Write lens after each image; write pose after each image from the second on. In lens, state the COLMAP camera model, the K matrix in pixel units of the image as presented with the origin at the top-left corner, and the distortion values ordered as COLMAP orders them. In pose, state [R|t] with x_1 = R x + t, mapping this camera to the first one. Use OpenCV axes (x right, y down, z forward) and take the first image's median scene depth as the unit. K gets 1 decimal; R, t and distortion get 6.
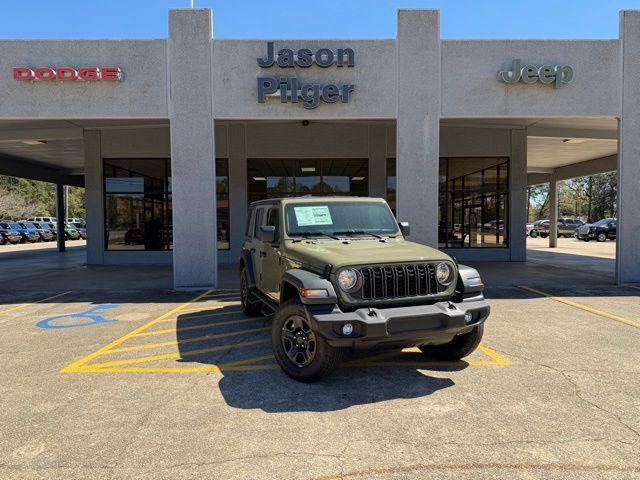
lens RADIAL K [[451.8, 0, 319.1], [0, 451.8, 245.4], [0, 0, 1]] dist [0.012084, -0.024067]
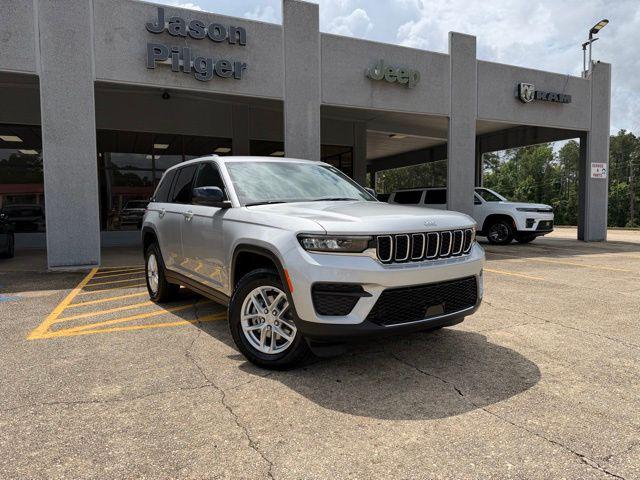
lens RADIAL K [[451.8, 0, 322.6], [0, 451.8, 245.6], [0, 0, 1]] dist [0.012084, -0.024067]
pose [[0.915601, -0.029105, 0.401033, -0.190422], [0.020577, 0.999462, 0.025555, 0.040033], [-0.401561, -0.015146, 0.915707, -0.027540]]
